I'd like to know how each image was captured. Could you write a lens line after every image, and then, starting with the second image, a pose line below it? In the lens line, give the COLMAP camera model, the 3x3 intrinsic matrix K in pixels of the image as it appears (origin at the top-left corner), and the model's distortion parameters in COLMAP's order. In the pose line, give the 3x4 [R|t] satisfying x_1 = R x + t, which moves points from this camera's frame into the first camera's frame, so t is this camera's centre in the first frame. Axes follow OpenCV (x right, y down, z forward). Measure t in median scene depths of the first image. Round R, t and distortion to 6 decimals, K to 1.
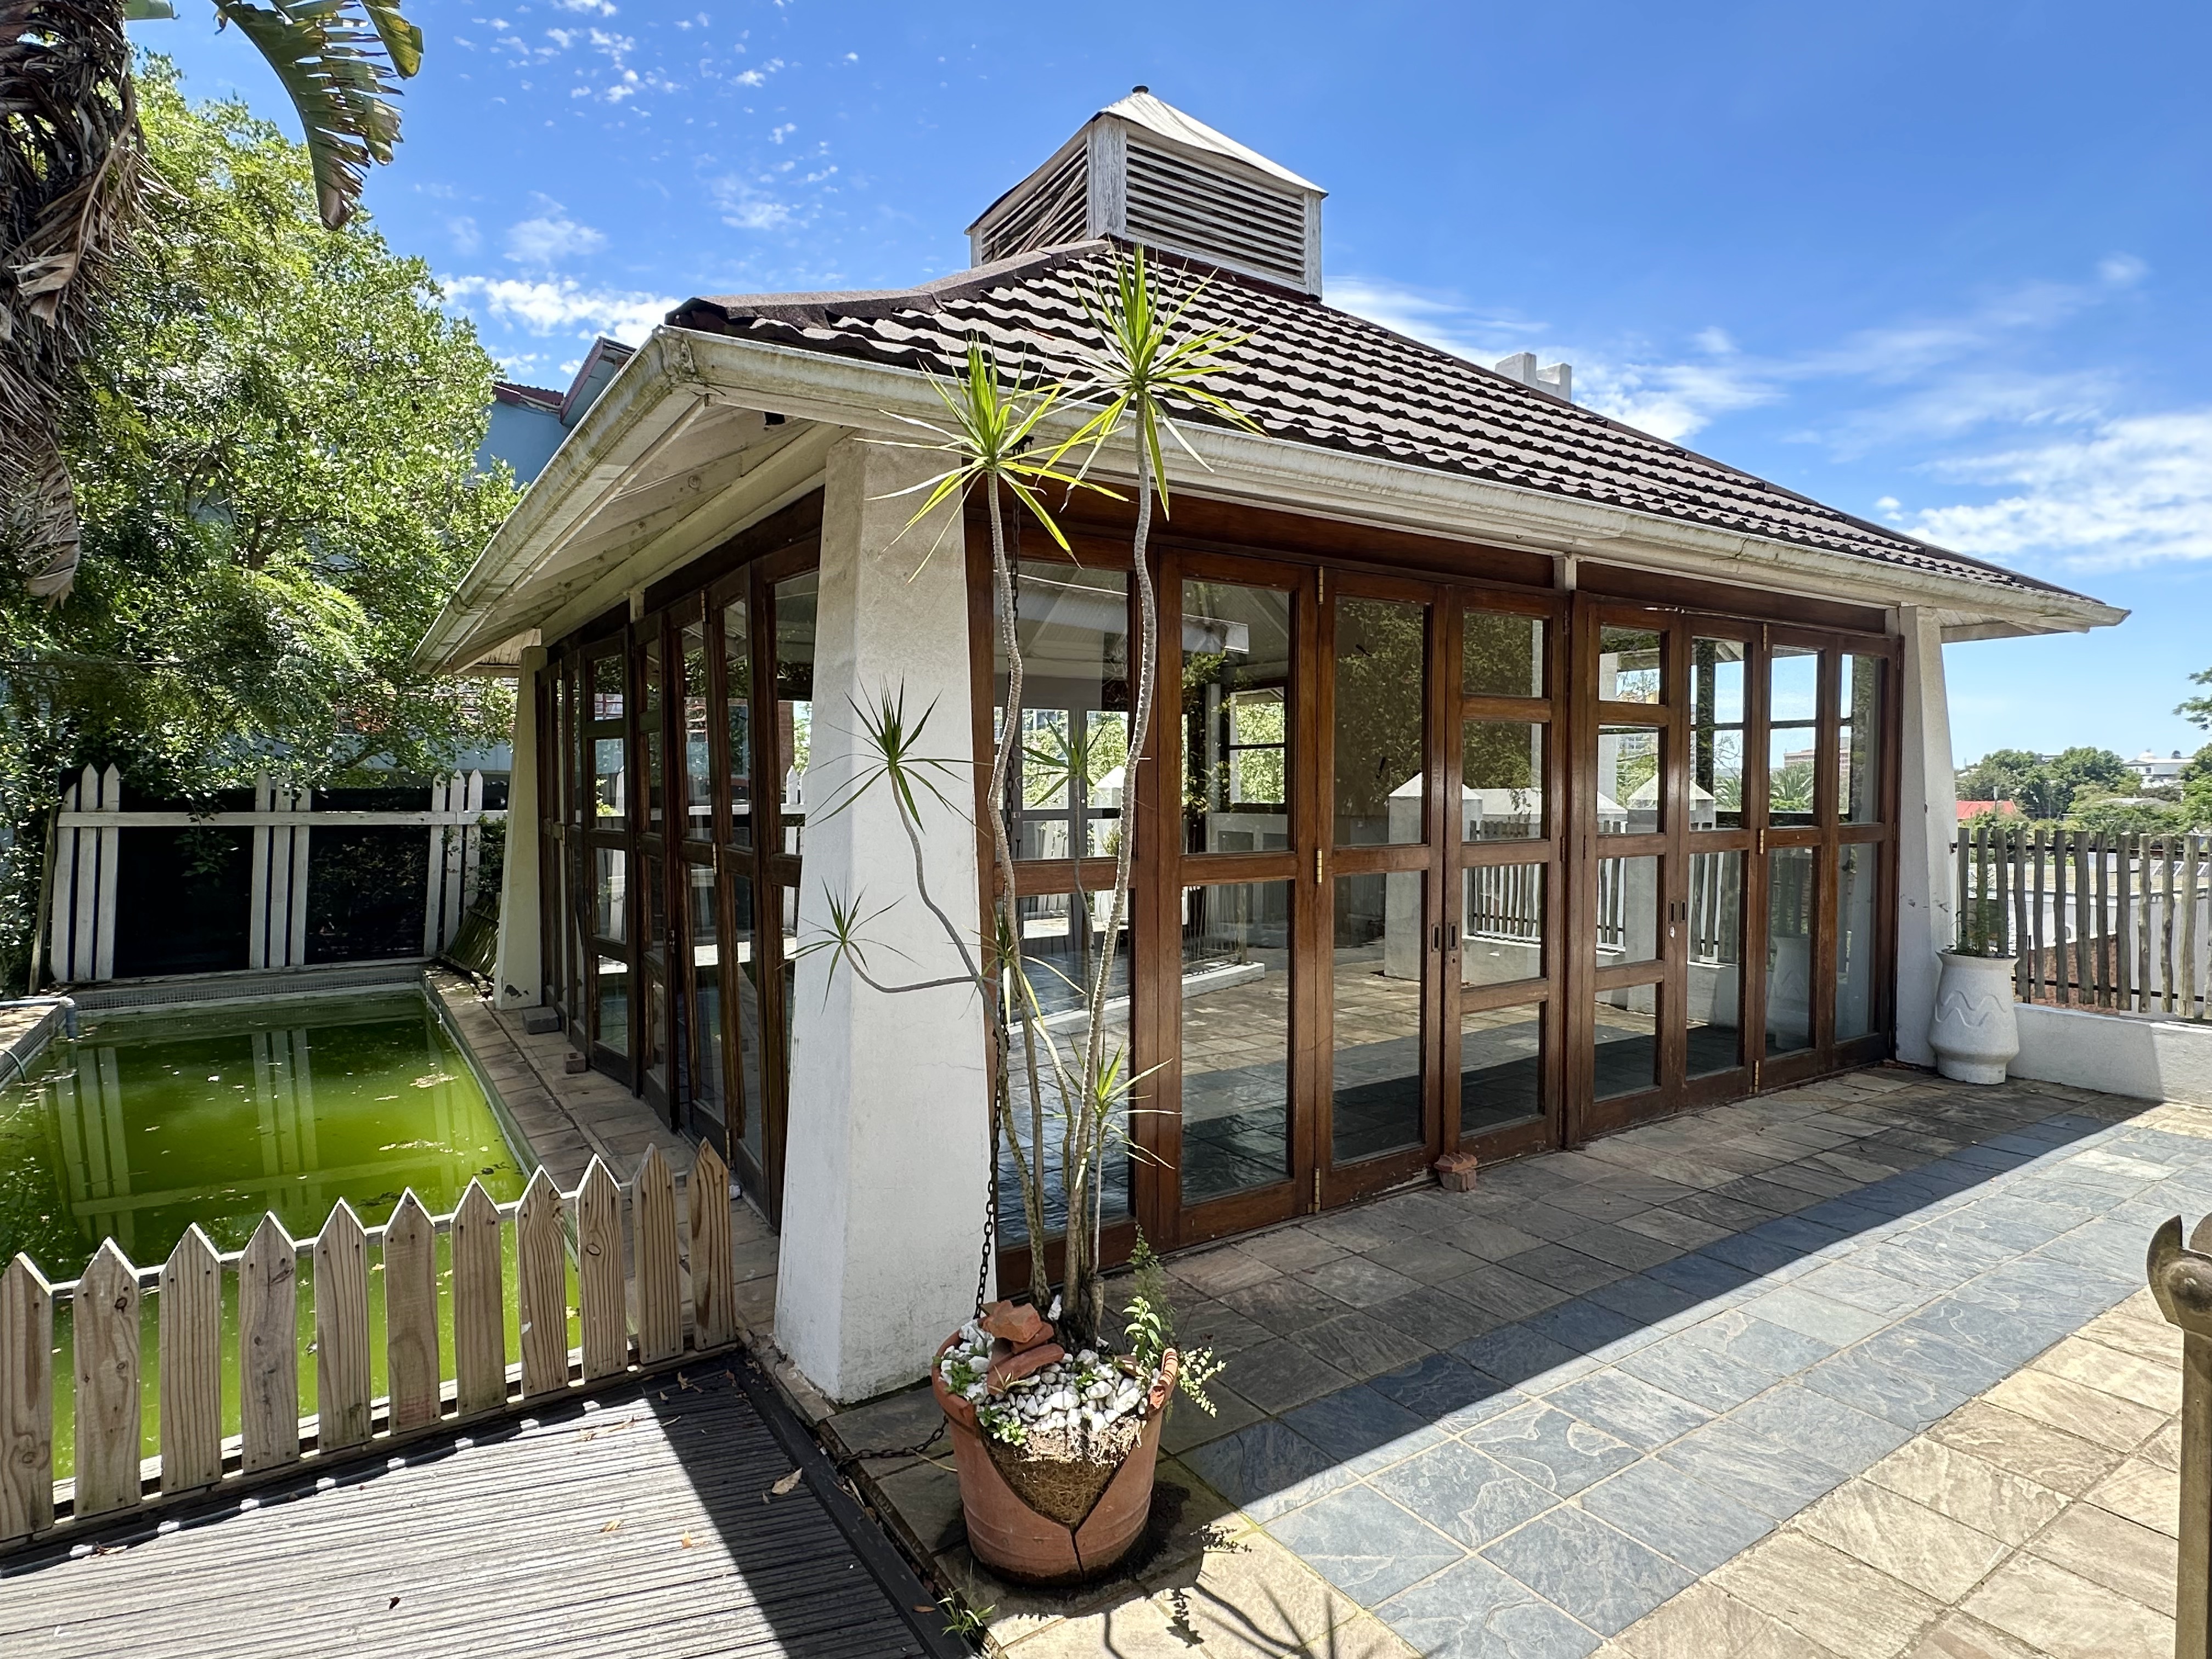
lens RADIAL K [[1190.6, 0, 1100.8], [0, 1190.6, 825.8], [0, 0, 1]] dist [-0.017934, 0.012921]
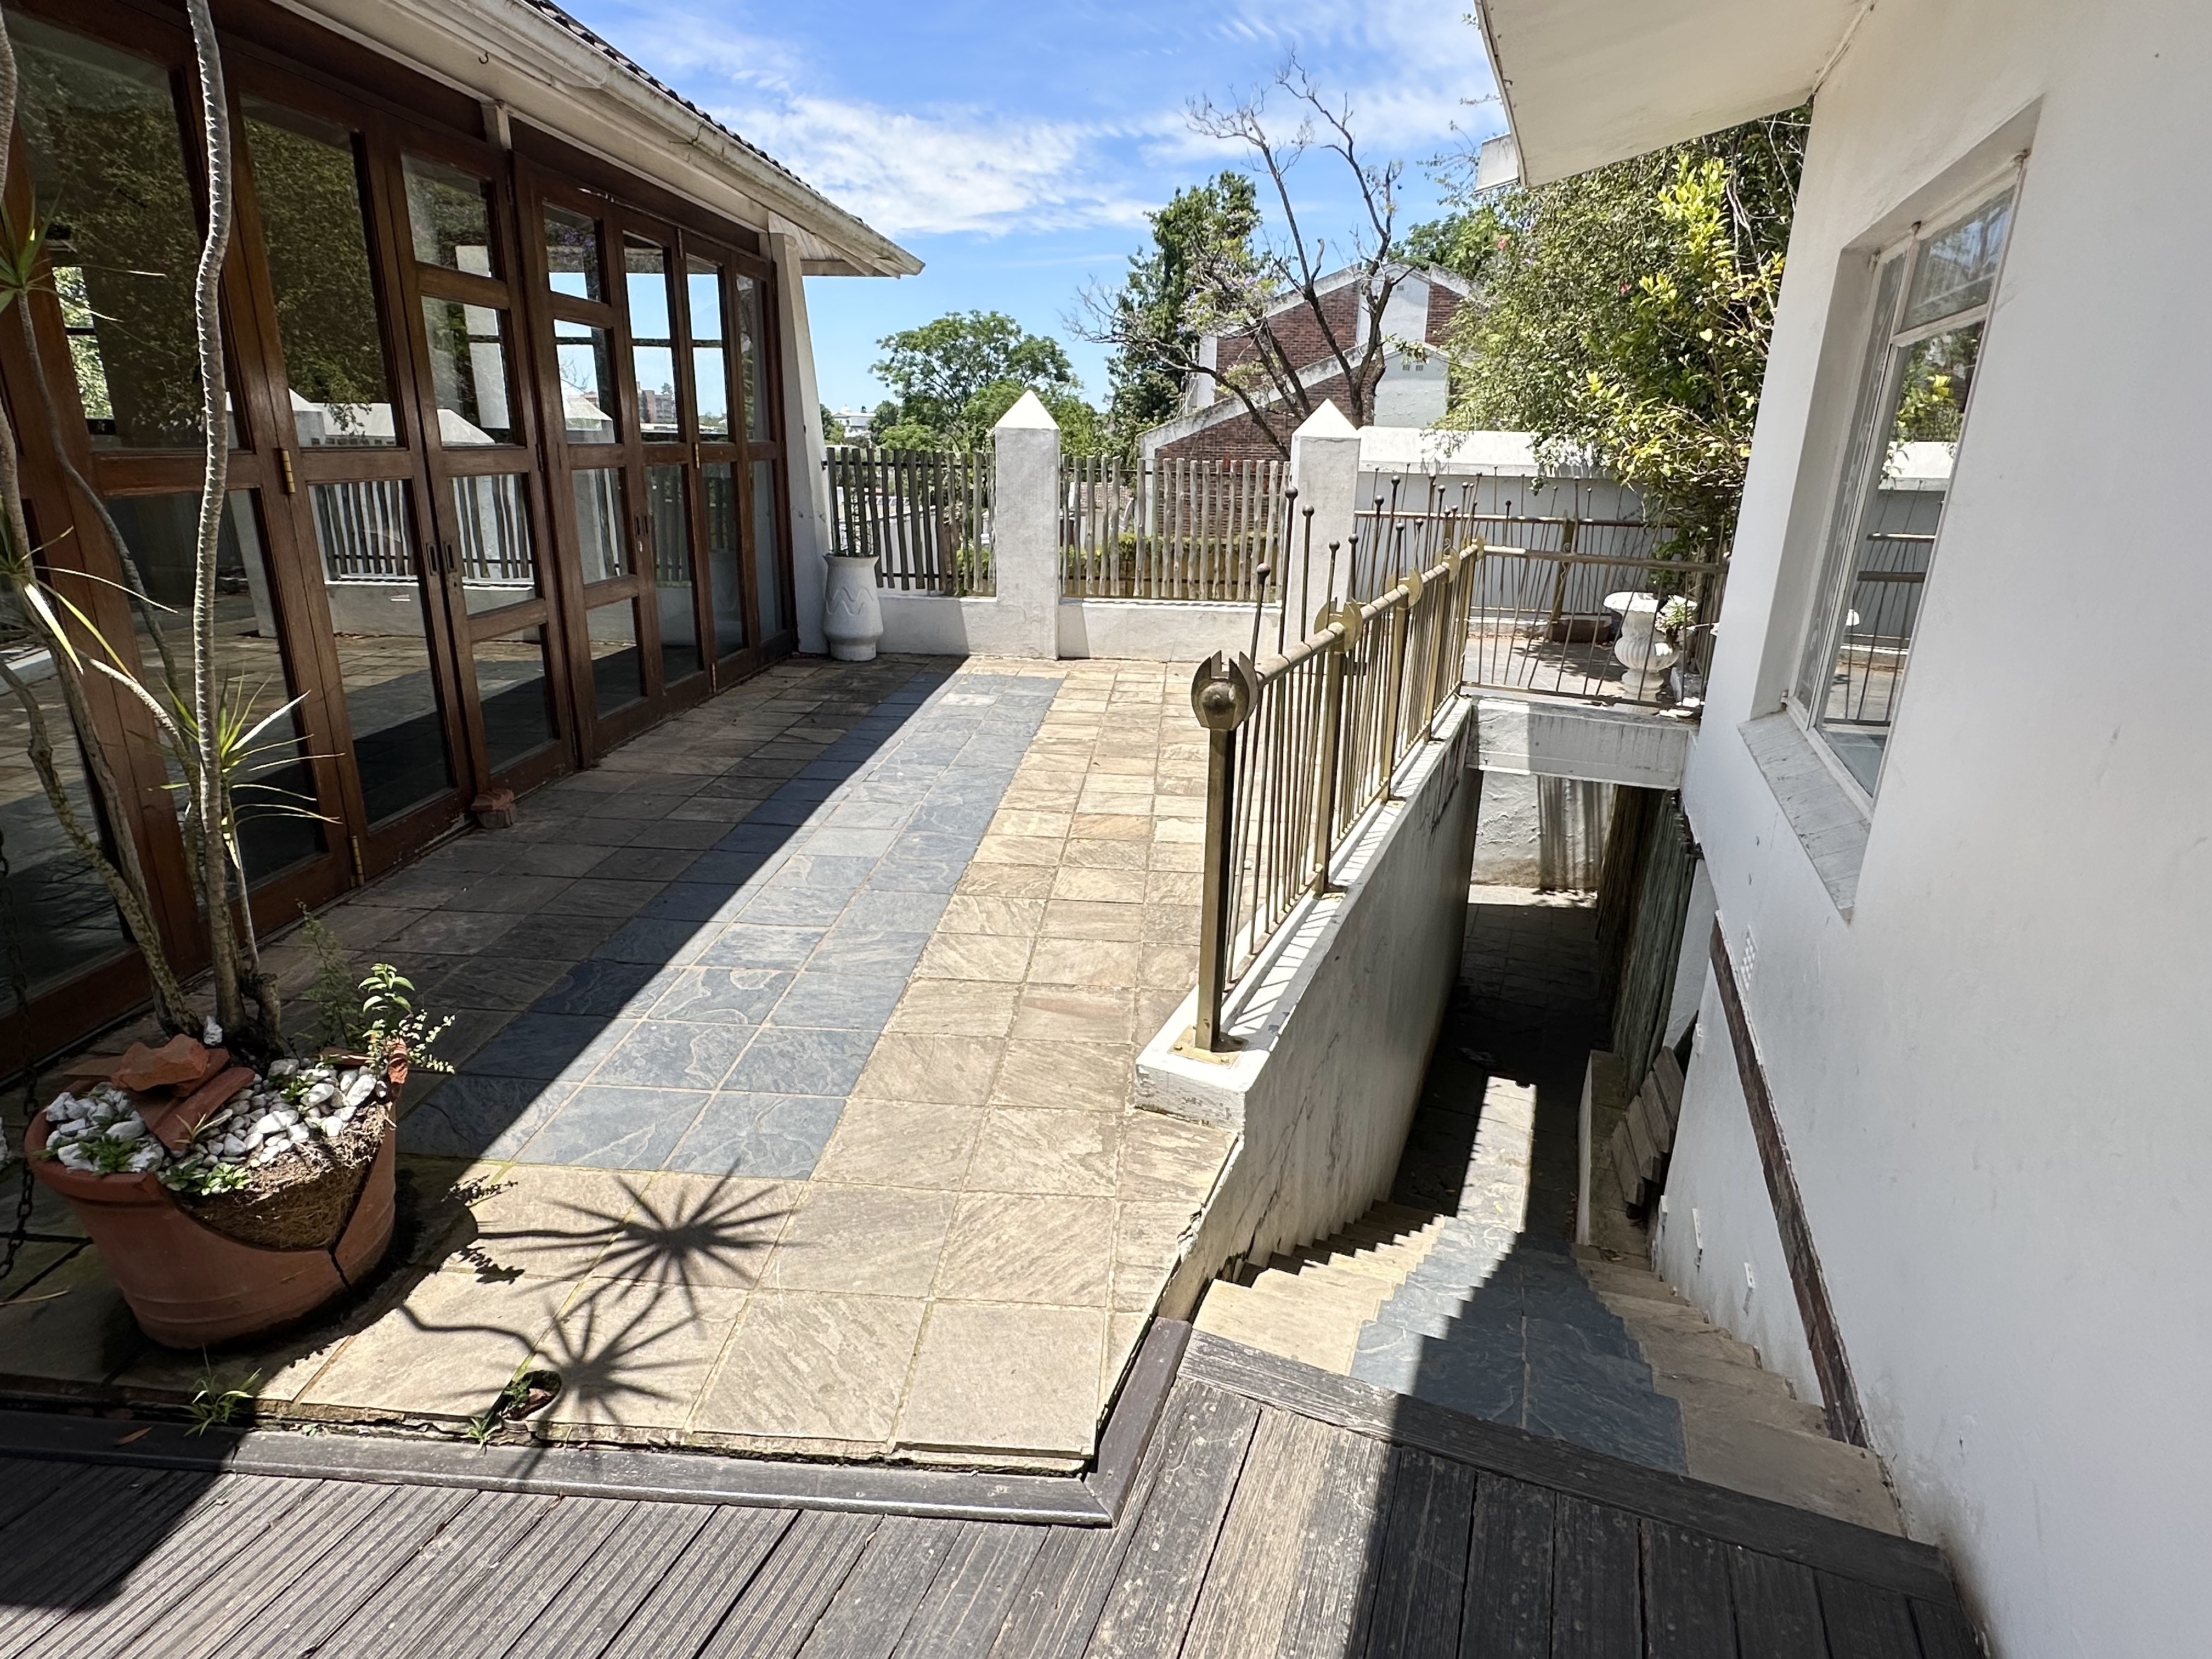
lens RADIAL K [[1190.6, 0, 1100.8], [0, 1190.6, 825.8], [0, 0, 1]] dist [-0.017934, 0.012921]
pose [[0.598754, -0.232228, 0.766527, -0.188039], [0.003332, 0.957757, 0.287560, 0.043766], [-0.800926, -0.169624, 0.574234, 0.086661]]
